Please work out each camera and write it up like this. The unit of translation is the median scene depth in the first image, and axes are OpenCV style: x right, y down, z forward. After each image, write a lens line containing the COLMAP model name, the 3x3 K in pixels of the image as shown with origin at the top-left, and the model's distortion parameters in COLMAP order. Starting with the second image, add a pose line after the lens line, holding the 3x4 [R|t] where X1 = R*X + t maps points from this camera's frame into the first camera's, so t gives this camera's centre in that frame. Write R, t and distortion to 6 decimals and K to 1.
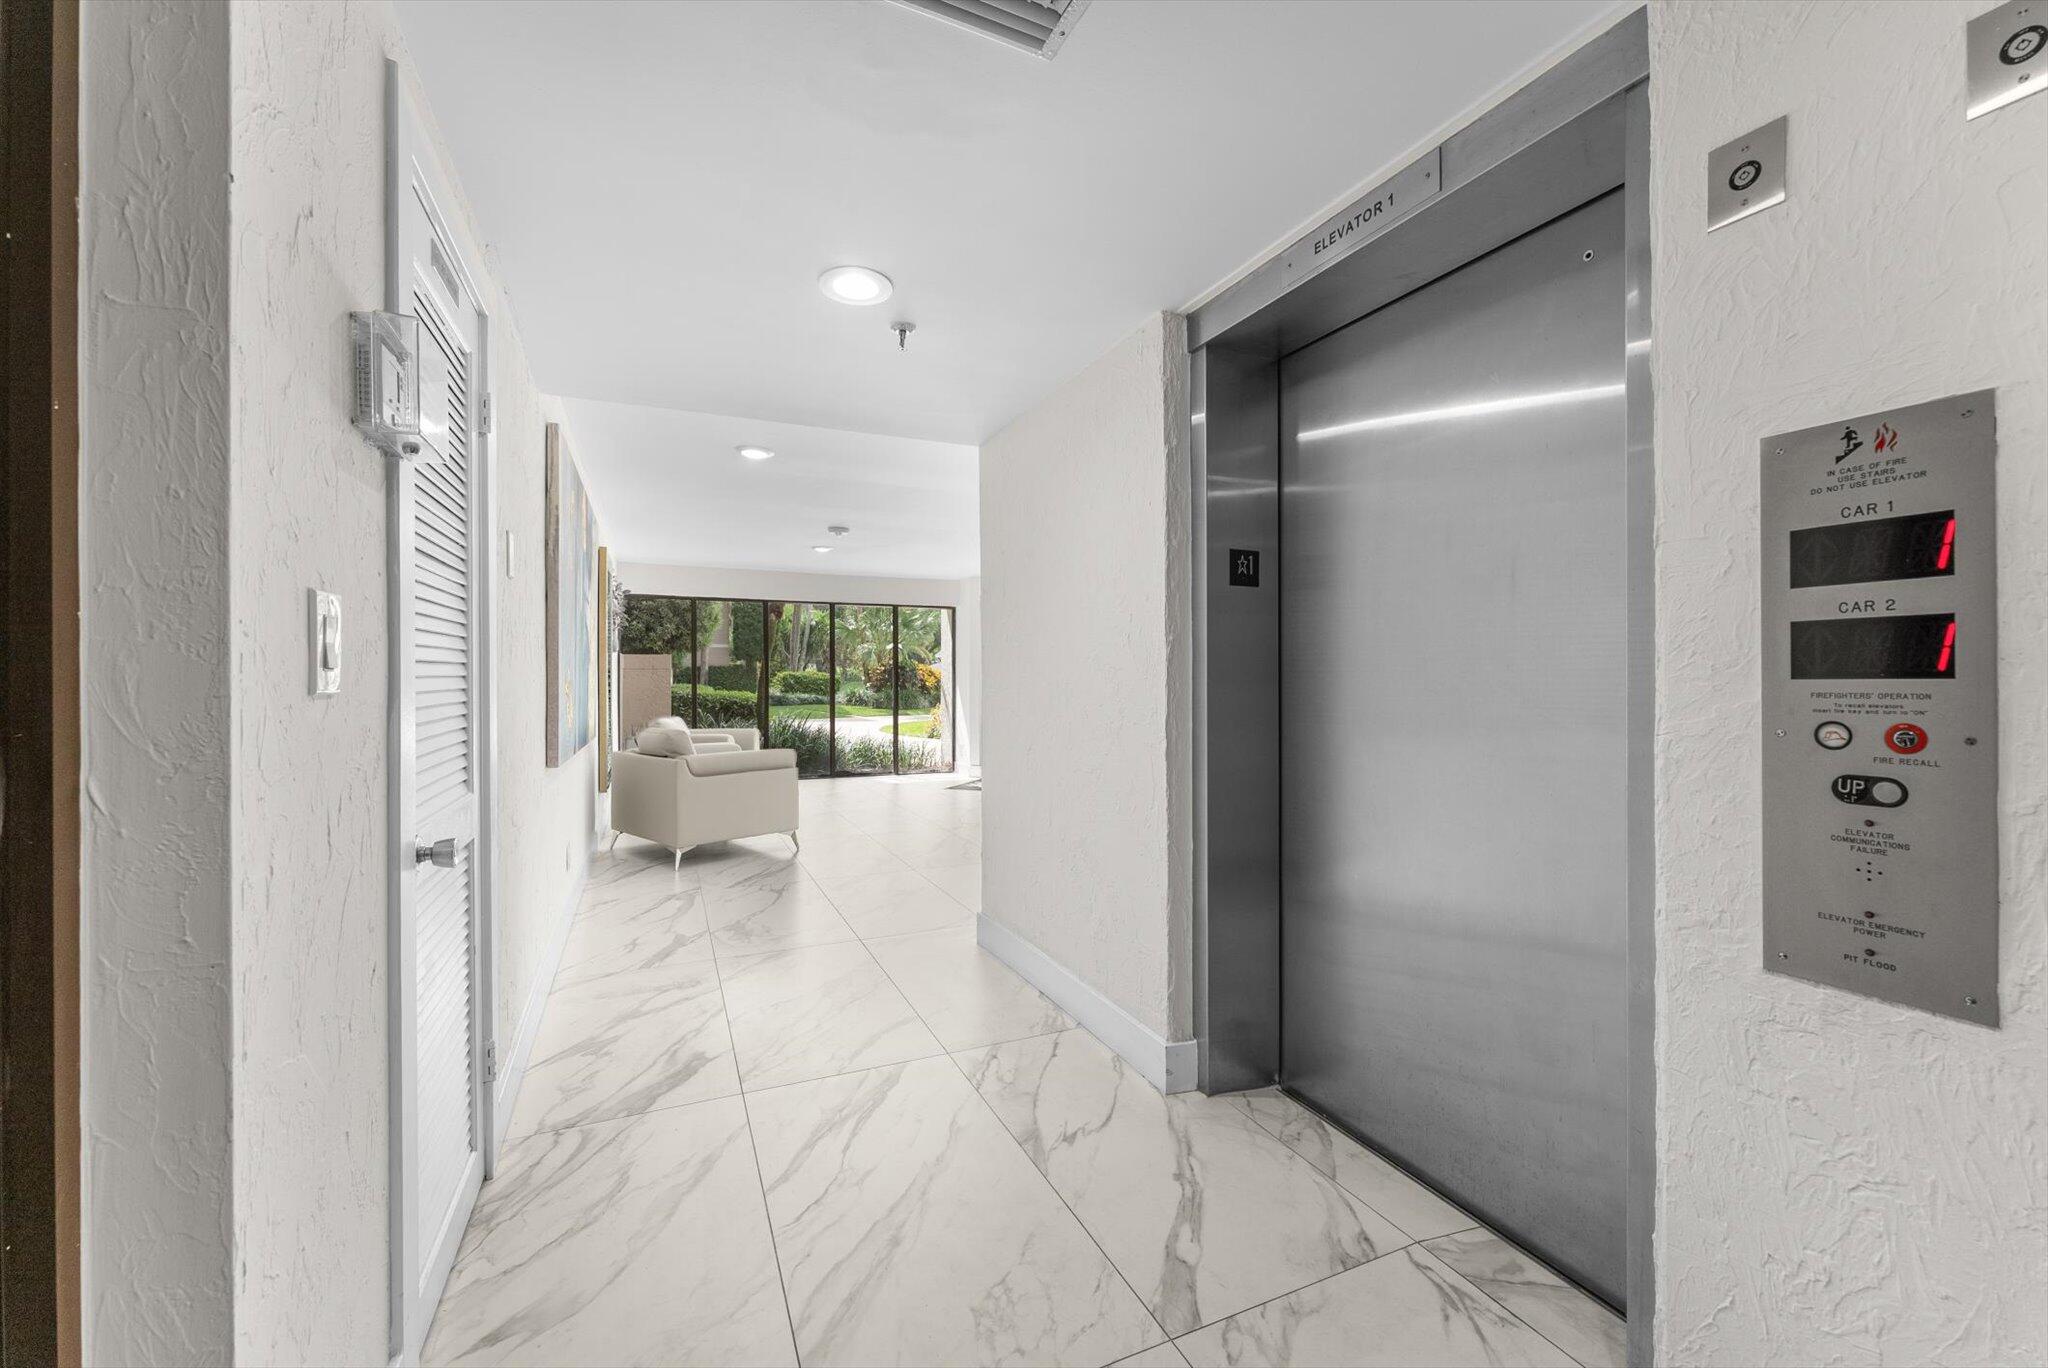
lens RADIAL K [[815.6, 0, 1023.3], [0, 815.6, 677.5], [0, 0, 1]] dist [-0.001197, 0.000023]
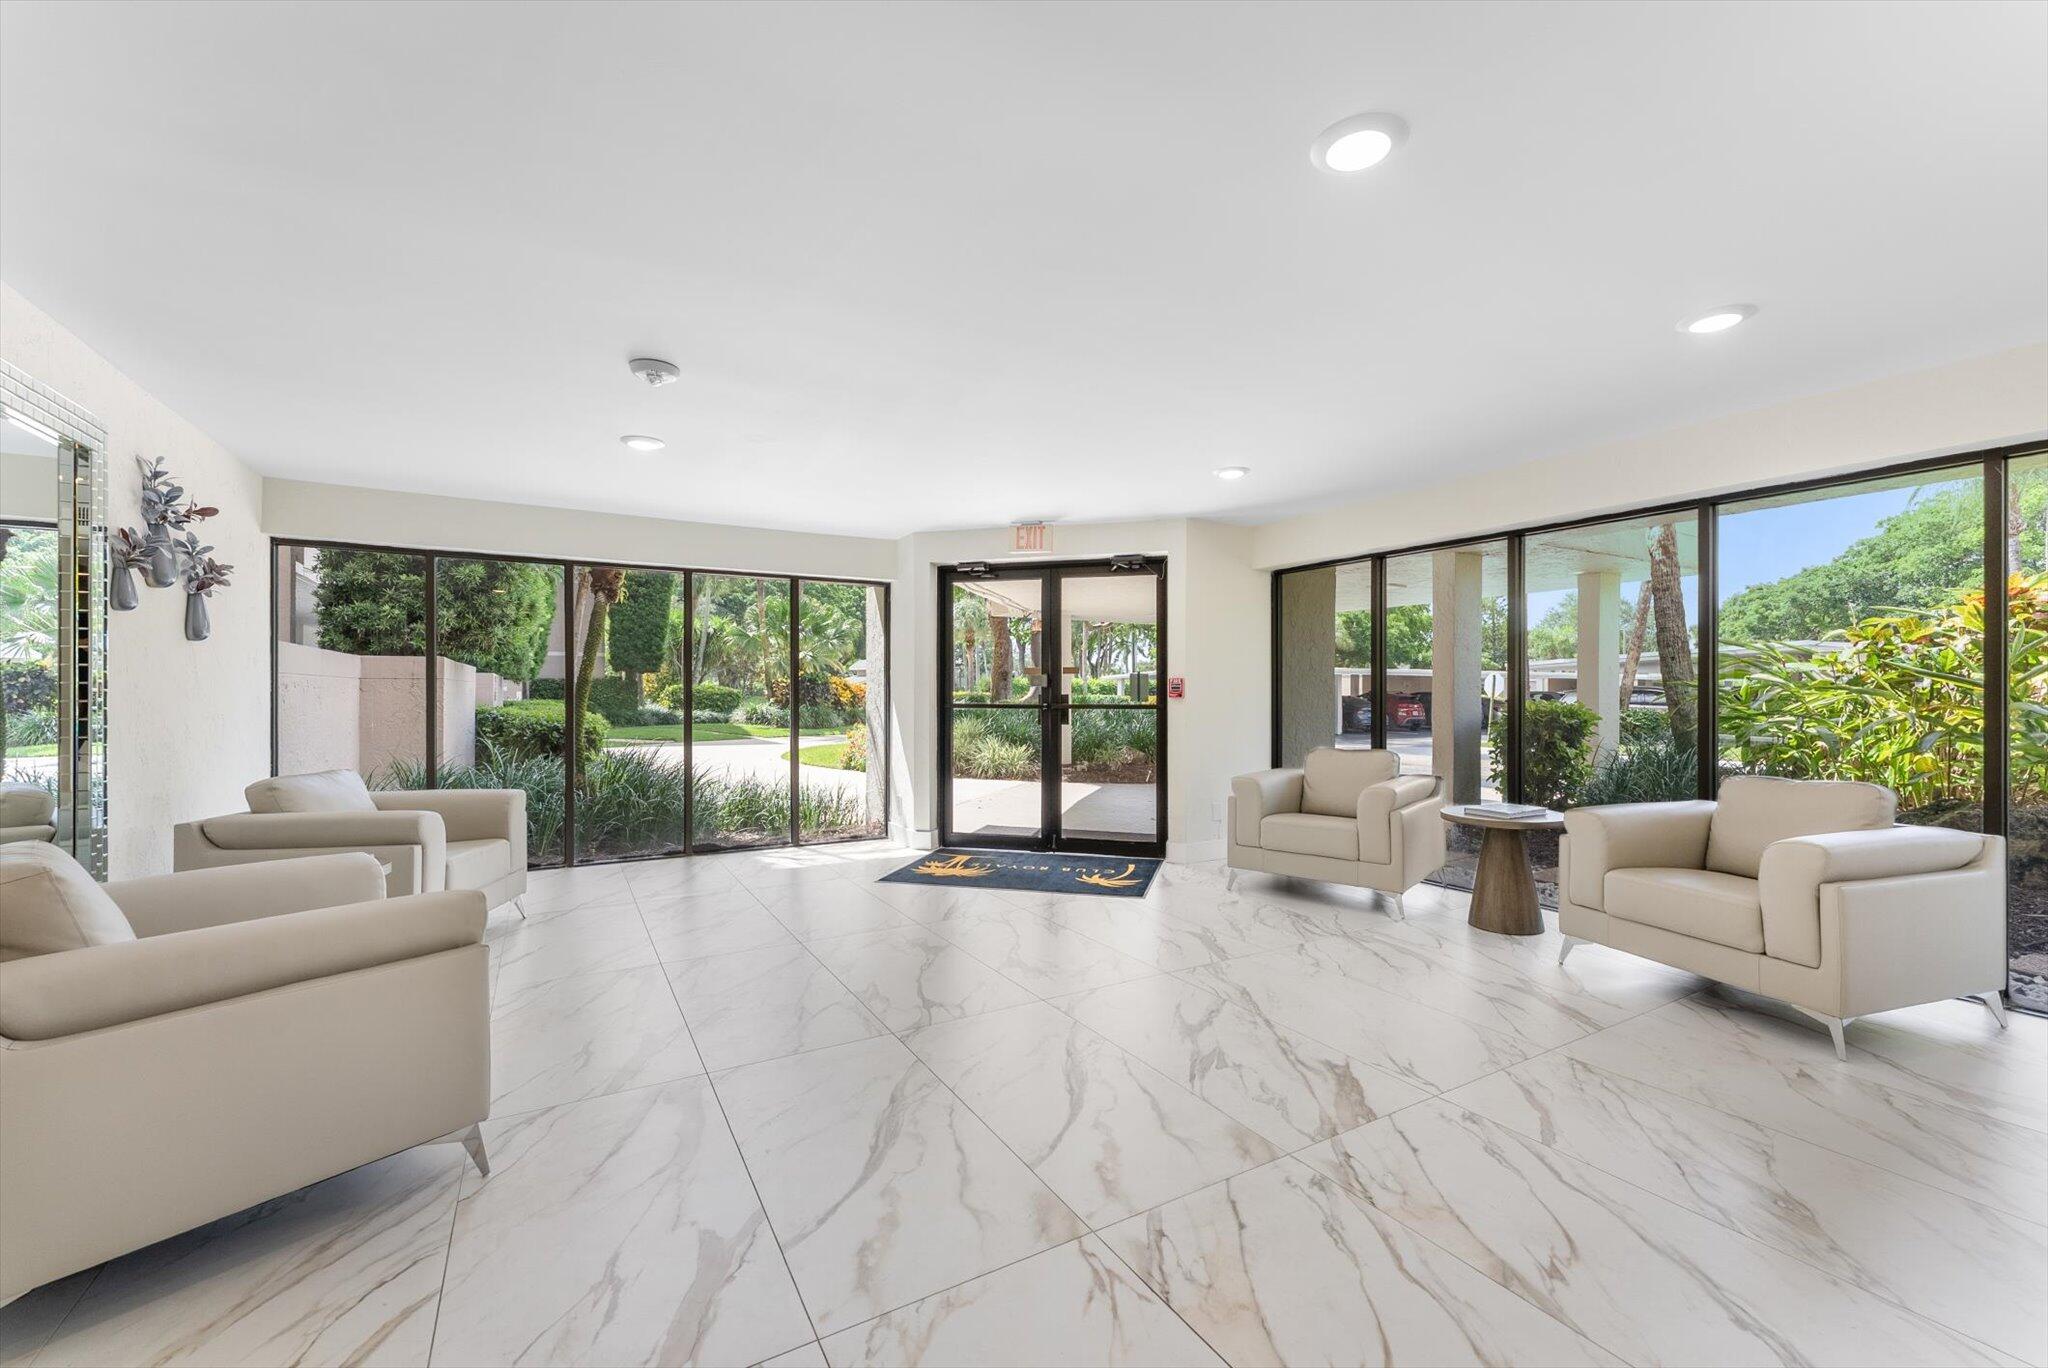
lens RADIAL K [[815.6, 0, 1028.3], [0, 815.6, 691.7], [0, 0, 1]] dist [-0.001197, 0.000023]
pose [[0.994040, -0.000441, 0.109012, -0.037583], [0.000442, 1.000000, 0.000013, 0.000129], [-0.109012, 0.000036, 0.994040, 0.290680]]
